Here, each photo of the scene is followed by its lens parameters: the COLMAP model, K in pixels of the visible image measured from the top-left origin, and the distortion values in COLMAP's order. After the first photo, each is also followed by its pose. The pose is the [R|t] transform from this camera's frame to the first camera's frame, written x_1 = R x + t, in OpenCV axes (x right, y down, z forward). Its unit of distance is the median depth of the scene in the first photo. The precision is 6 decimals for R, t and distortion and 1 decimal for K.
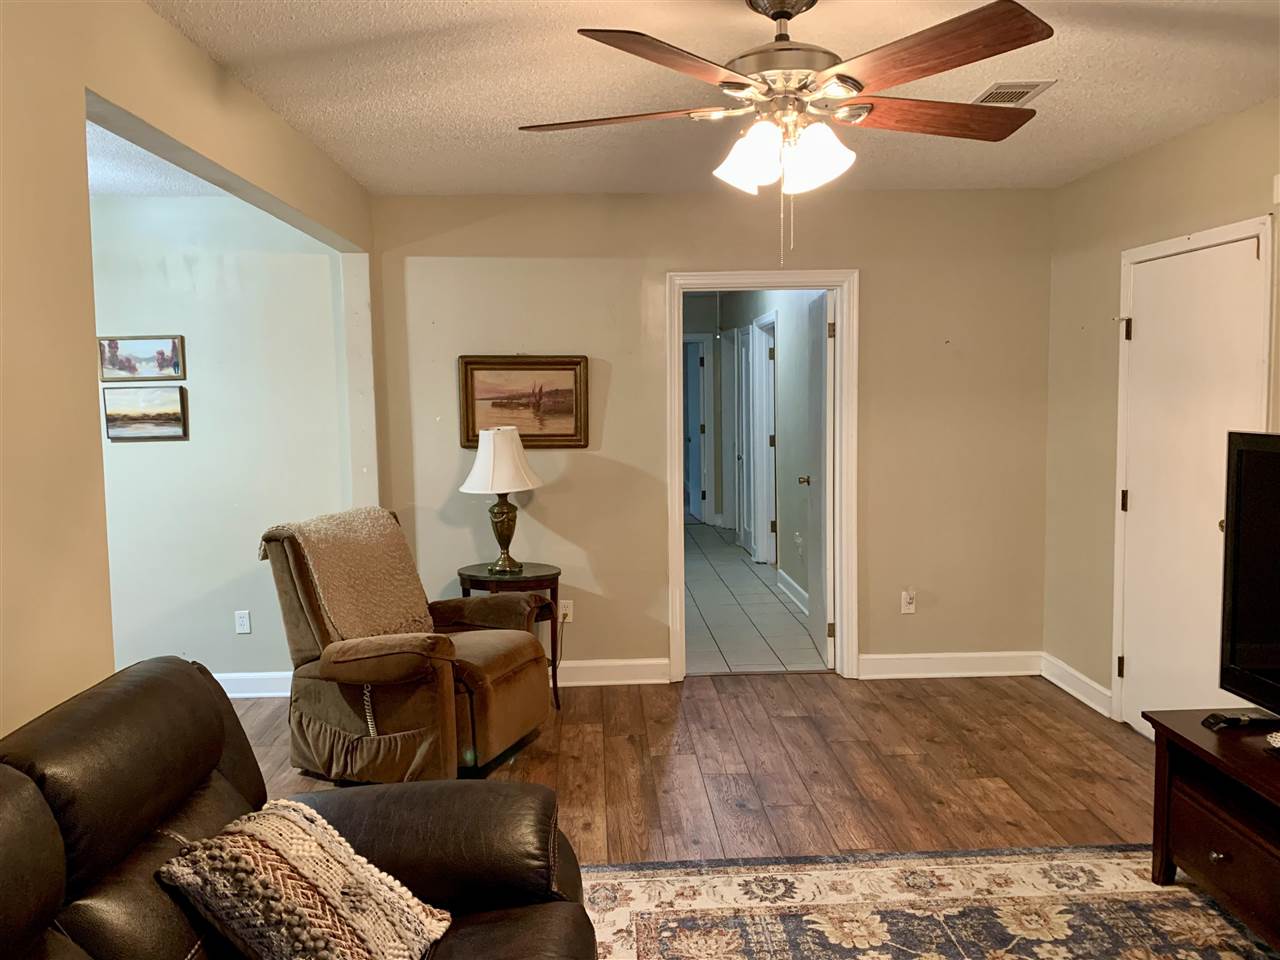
lens RADIAL K [[981.5, 0, 640.3], [0, 981.5, 479.2], [0, 0, 1]] dist [-0.000243, 0.000555]
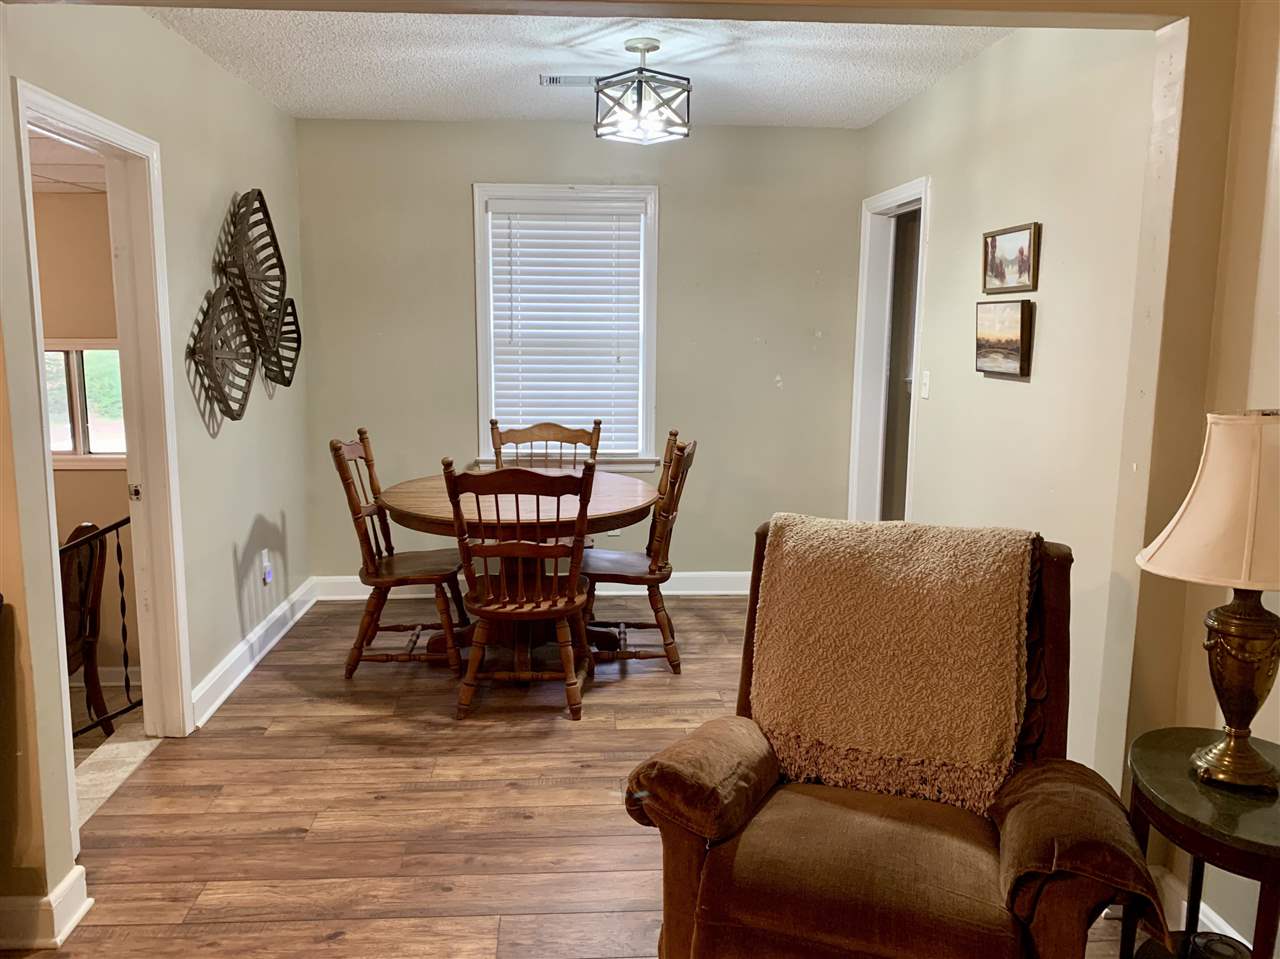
lens RADIAL K [[981.5, 0, 639.0], [0, 981.5, 474.2], [0, 0, 1]] dist [-0.000243, 0.000555]
pose [[0.015947, 0.168086, -0.985643, 0.207351], [-0.097858, 0.981298, 0.165762, -0.063306], [0.995073, 0.093810, 0.032097, 0.726446]]
